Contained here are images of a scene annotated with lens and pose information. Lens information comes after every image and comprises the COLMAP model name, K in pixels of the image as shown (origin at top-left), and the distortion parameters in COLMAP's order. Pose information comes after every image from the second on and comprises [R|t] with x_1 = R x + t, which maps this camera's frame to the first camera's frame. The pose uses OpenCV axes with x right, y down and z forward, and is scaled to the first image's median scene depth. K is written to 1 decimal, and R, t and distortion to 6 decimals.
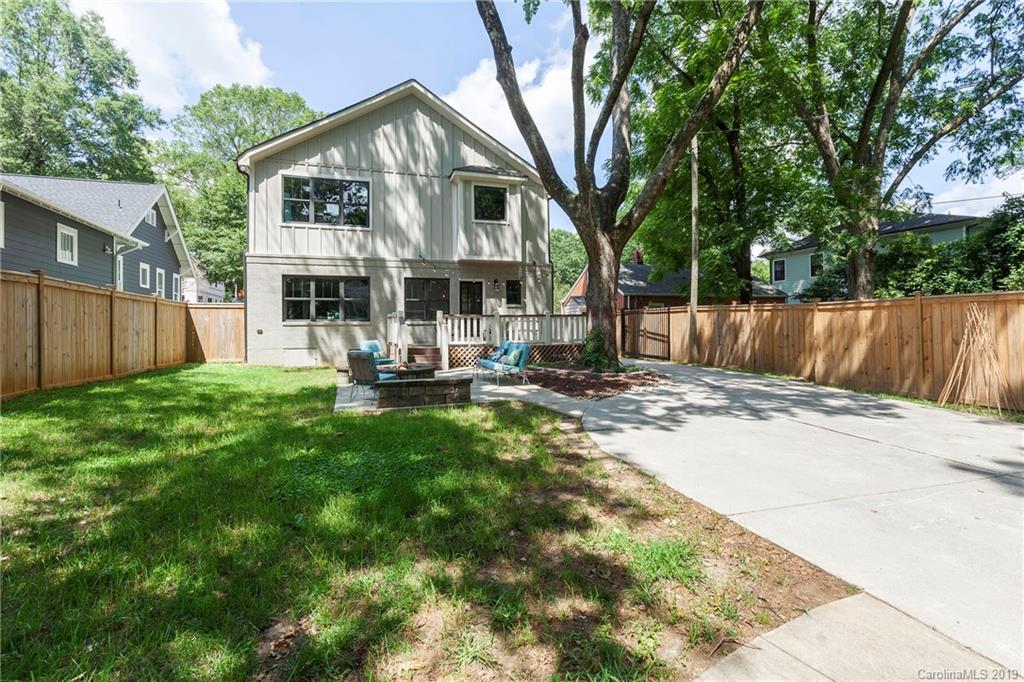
lens RADIAL K [[467.6, 0, 499.2], [0, 467.6, 329.1], [0, 0, 1]] dist [0.000536, 0.000628]
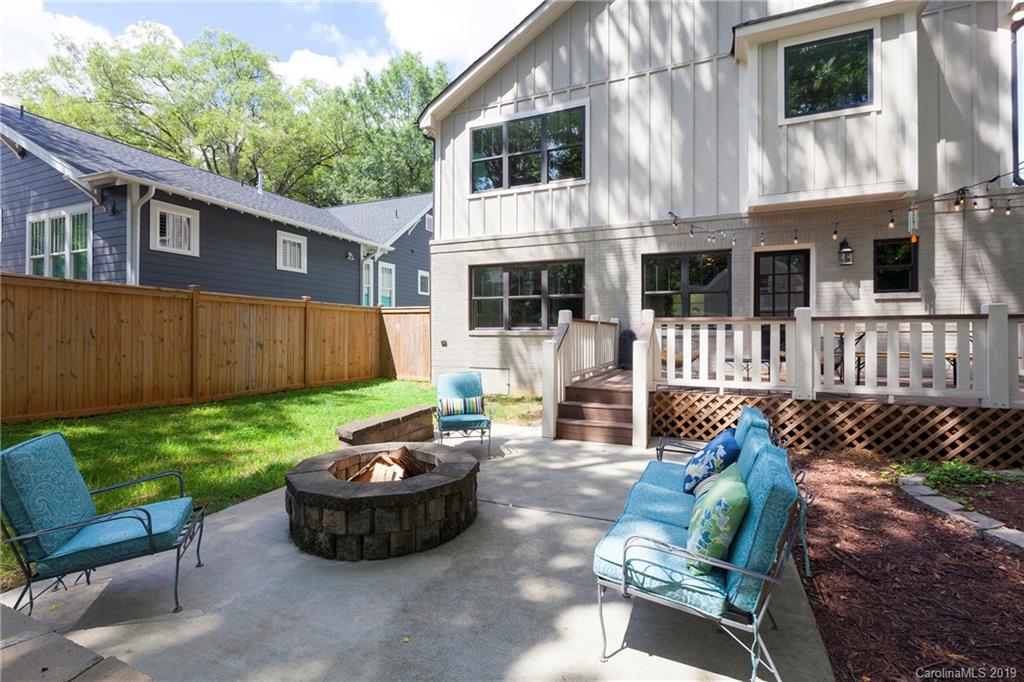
lens RADIAL K [[467.6, 0, 499.2], [0, 467.6, 329.1], [0, 0, 1]] dist [0.000536, 0.000628]
pose [[0.735681, 0.004115, -0.677315, 0.059923], [-0.011450, 0.999914, -0.006362, -0.012586], [0.677231, 0.012435, 0.735665, 0.474388]]
